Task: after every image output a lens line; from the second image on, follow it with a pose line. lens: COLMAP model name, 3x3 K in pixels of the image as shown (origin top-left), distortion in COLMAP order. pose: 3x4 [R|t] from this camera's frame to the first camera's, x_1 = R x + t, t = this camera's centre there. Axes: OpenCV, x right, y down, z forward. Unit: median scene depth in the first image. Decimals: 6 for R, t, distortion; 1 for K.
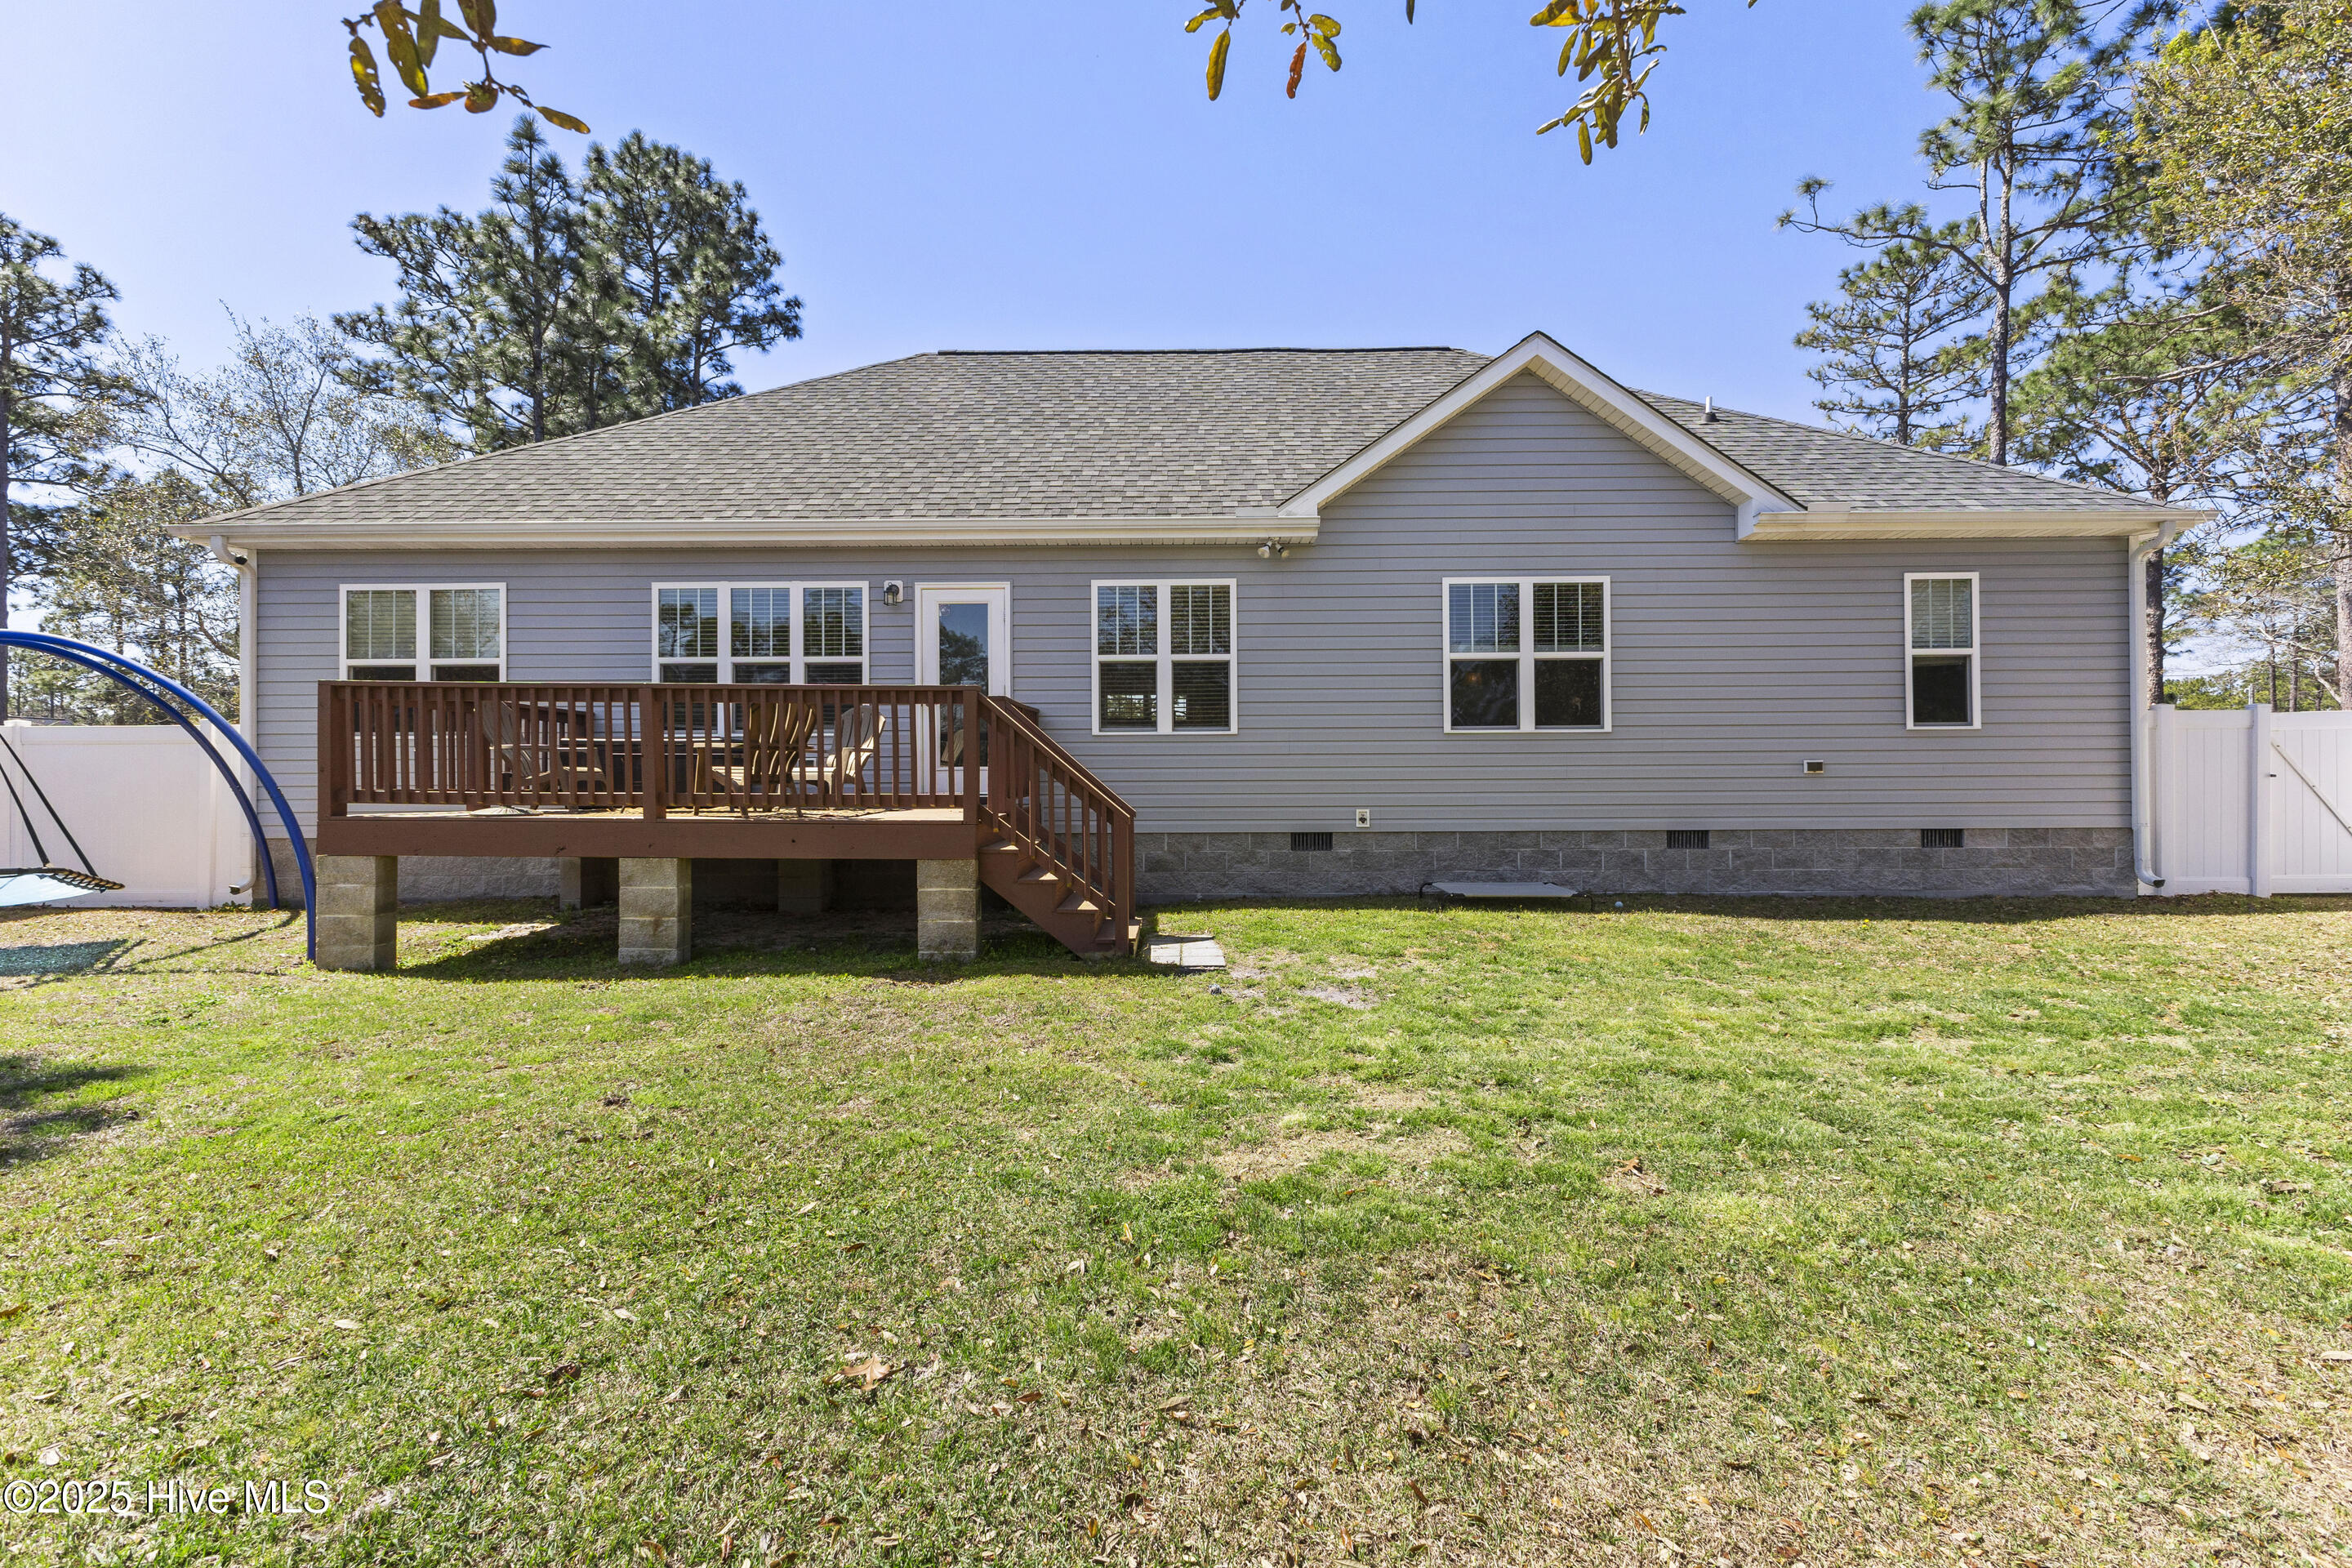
lens RADIAL K [[1013.0, 0, 1176.0], [0, 1013.0, 784.0], [0, 0, 1]] dist [0.000469, 0.000041]
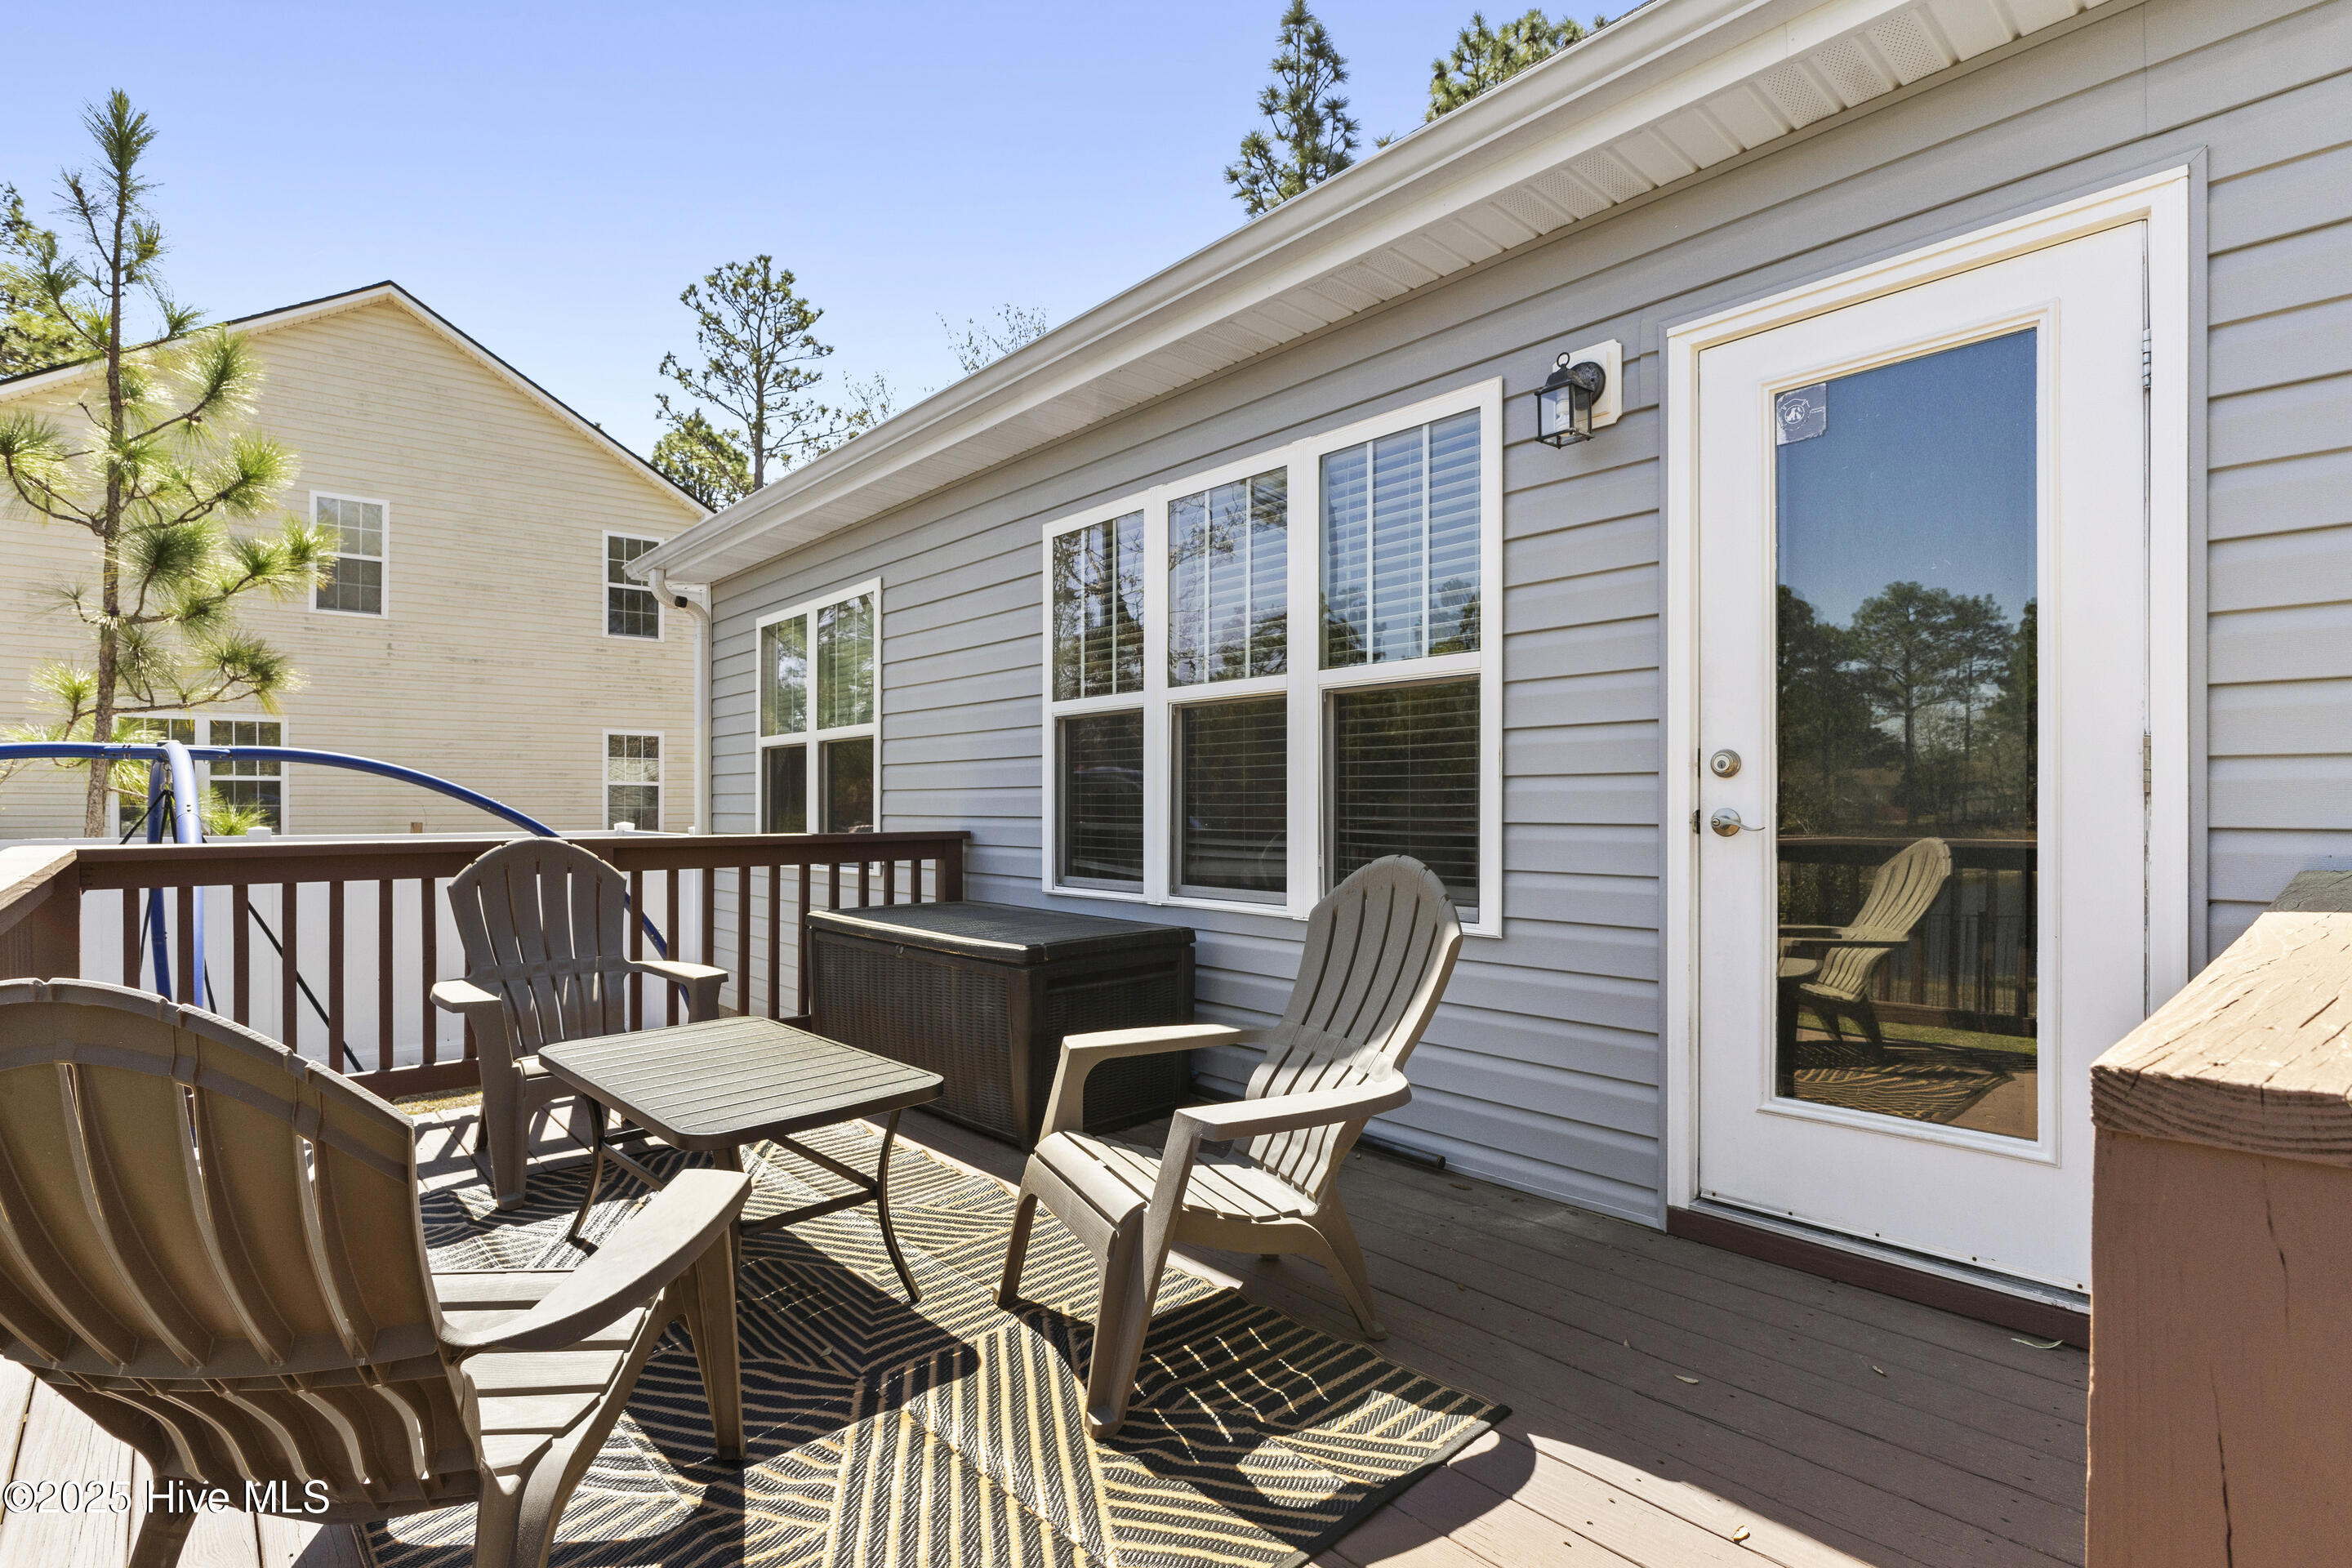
lens RADIAL K [[1115.9, 0, 1176.0], [0, 1115.9, 784.0], [0, 0, 1]] dist [0.036392, 0.000012]
pose [[0.685233, -0.003200, -0.728317, -0.066314], [-0.003142, 0.999968, -0.007351, -0.040764], [0.728317, 0.007325, 0.685201, 0.344302]]
